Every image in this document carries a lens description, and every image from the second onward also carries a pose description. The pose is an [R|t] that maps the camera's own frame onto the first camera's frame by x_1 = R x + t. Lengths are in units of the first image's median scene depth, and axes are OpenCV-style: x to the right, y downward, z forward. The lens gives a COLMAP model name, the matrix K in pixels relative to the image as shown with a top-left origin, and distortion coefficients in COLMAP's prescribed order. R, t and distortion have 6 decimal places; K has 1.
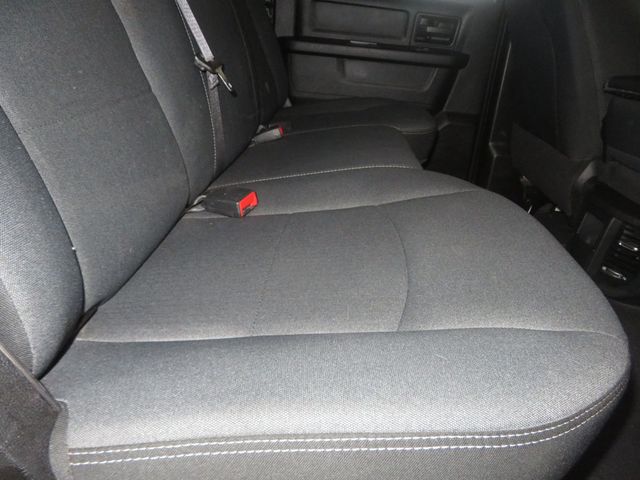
lens RADIAL K [[476.0, 0, 323.1], [0, 476.0, 240.4], [0, 0, 1]] dist [0.003222, 0.008732]
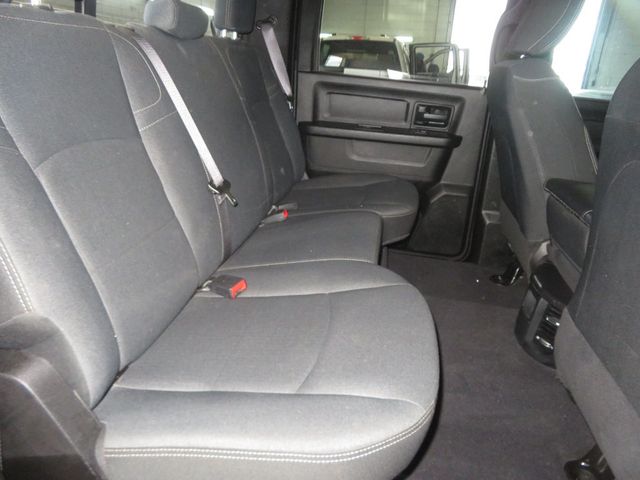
lens RADIAL K [[476.0, 0, 323.0], [0, 476.0, 237.2], [0, 0, 1]] dist [0.003222, 0.008732]
pose [[0.994177, 0.024067, -0.105036, 0.243125], [-0.031201, 0.997278, -0.066810, -0.144845], [0.103143, 0.069698, 0.992222, -0.408176]]
